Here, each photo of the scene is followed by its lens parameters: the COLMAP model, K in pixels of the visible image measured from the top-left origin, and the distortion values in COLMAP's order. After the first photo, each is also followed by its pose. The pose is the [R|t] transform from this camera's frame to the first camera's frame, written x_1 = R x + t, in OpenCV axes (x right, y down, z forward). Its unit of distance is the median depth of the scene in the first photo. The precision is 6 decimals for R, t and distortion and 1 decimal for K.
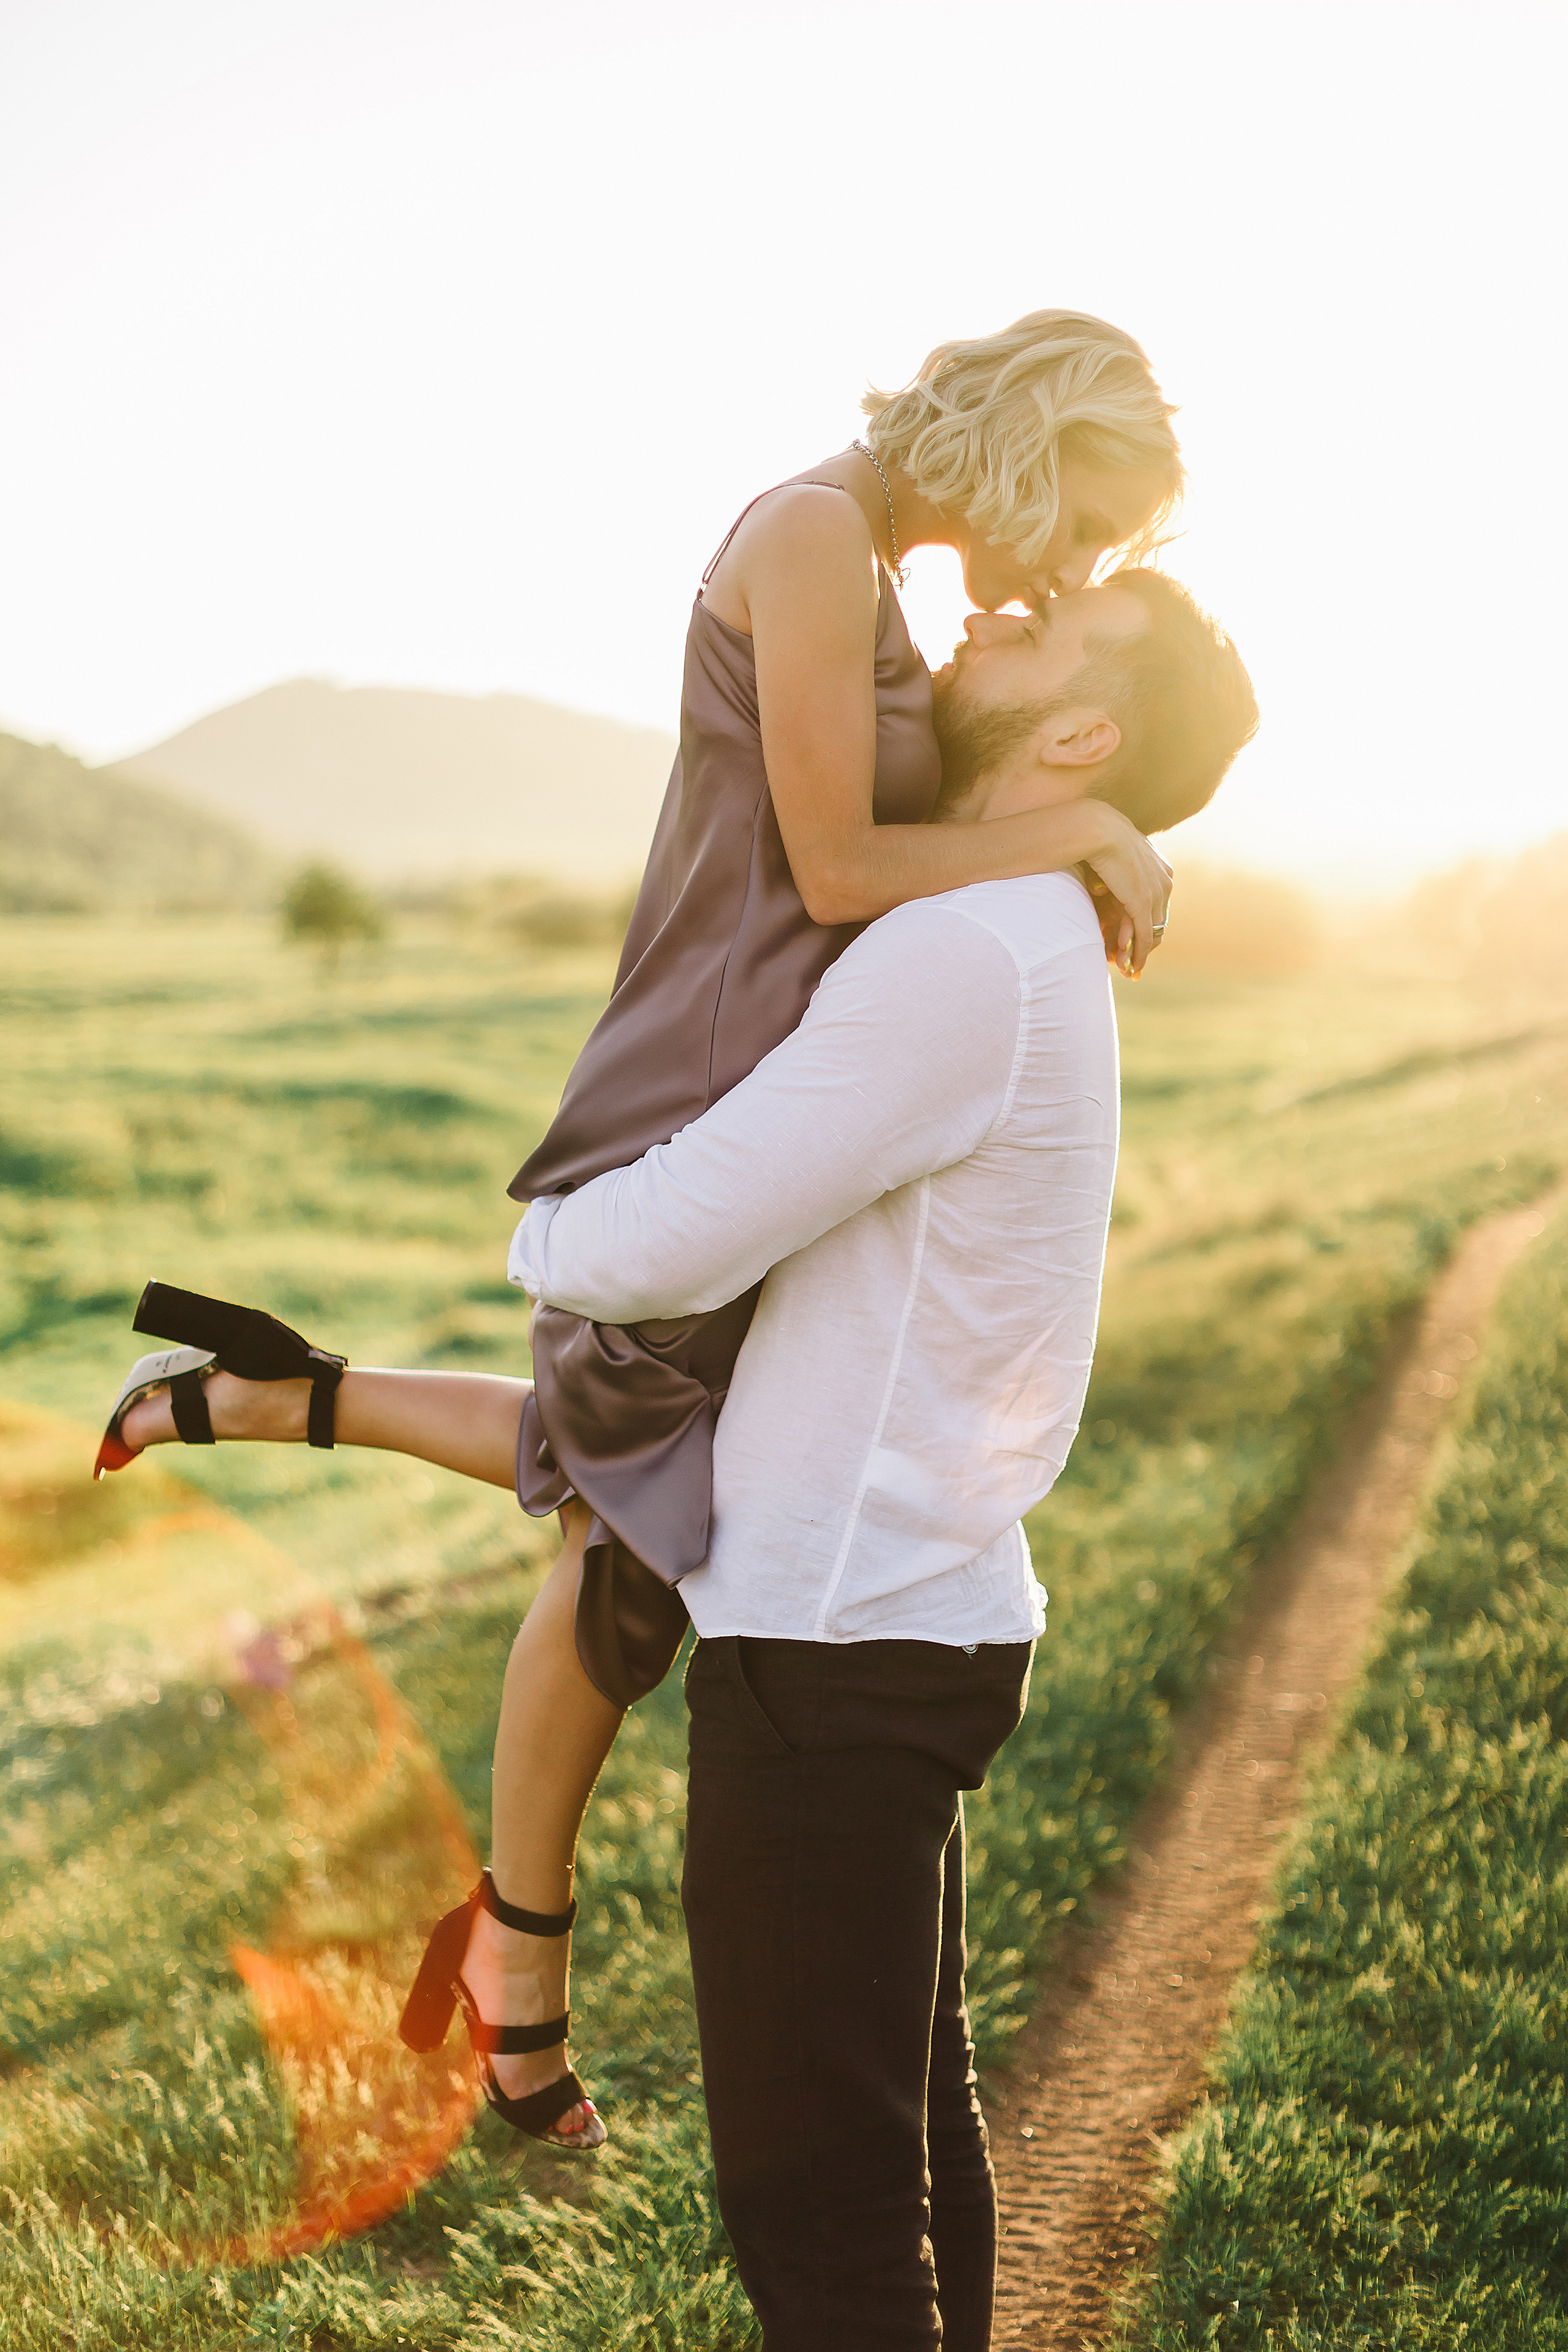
lens RADIAL K [[3399.5, 0, 788.6], [0, 3399.5, 1077.6], [0, 0, 1]] dist [-0.023230, 0.031008]
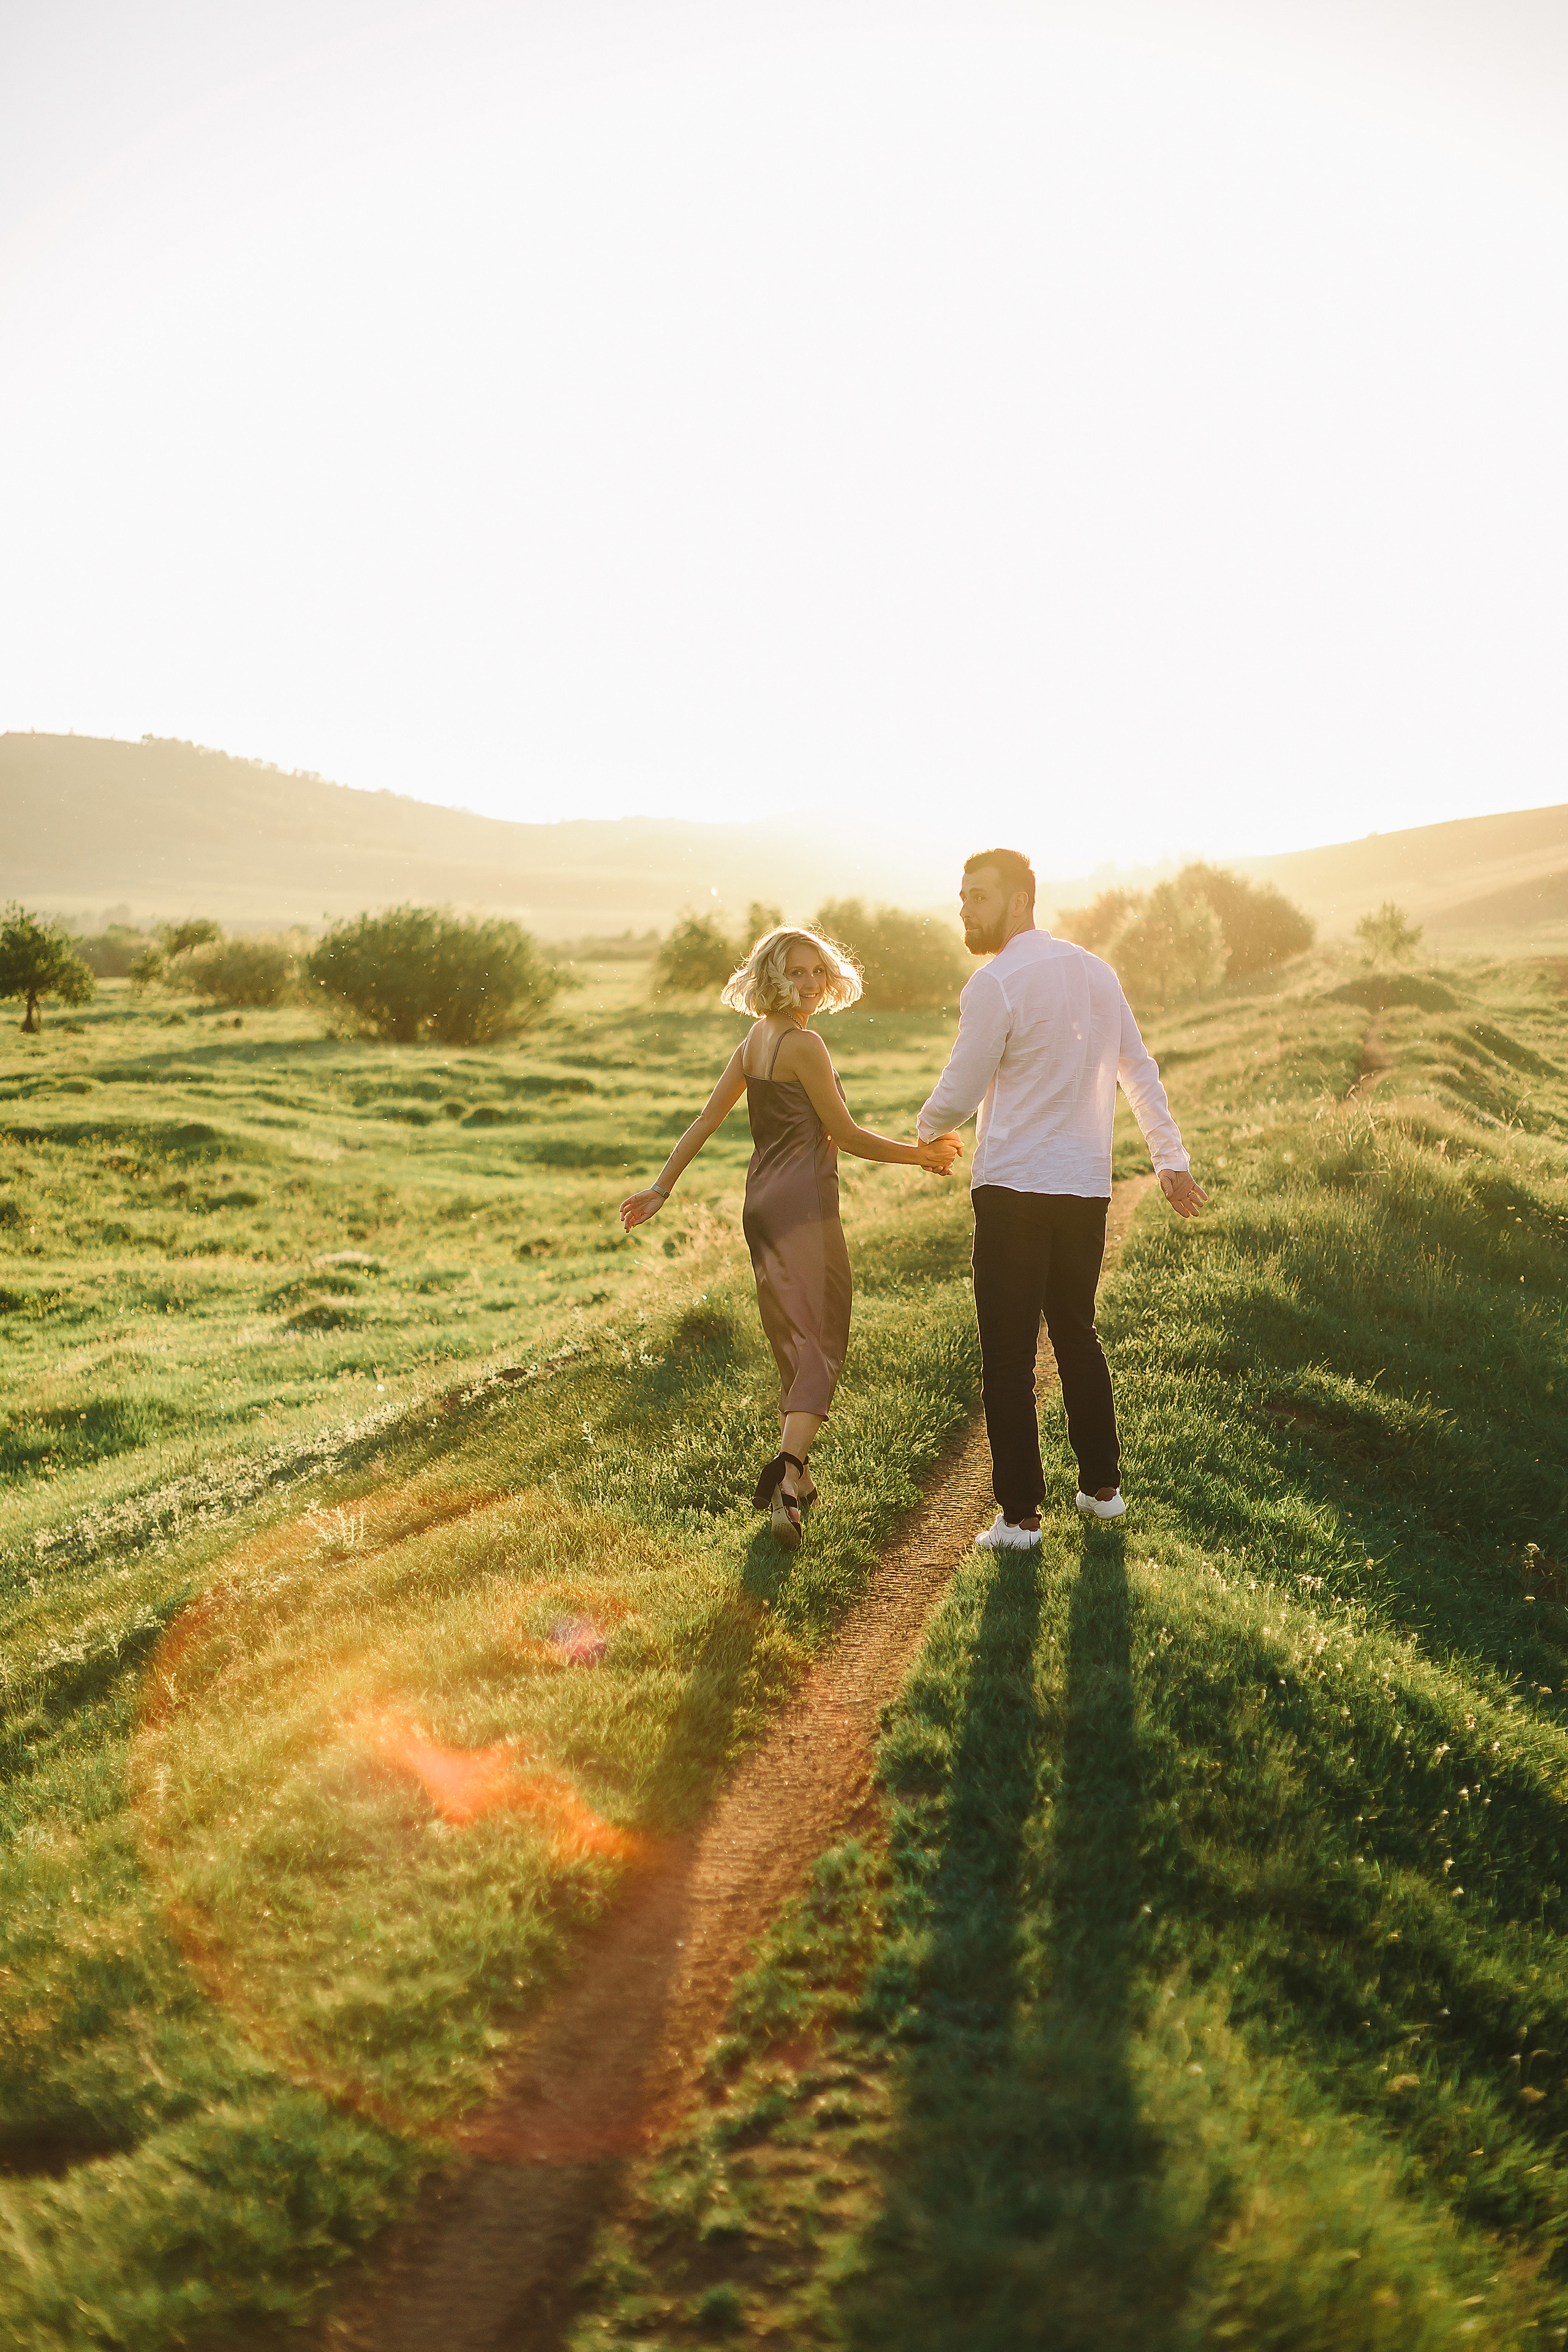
lens RADIAL K [[3330.5, 0, 784.0], [0, 3330.5, 1176.0], [0, 0, 1]] dist [0.006625, -0.000944]
pose [[0.994833, -0.021298, 0.099267, -0.249412], [0.019691, 0.999659, 0.017140, 0.044414], [-0.099598, -0.015096, 0.994913, -1.213458]]
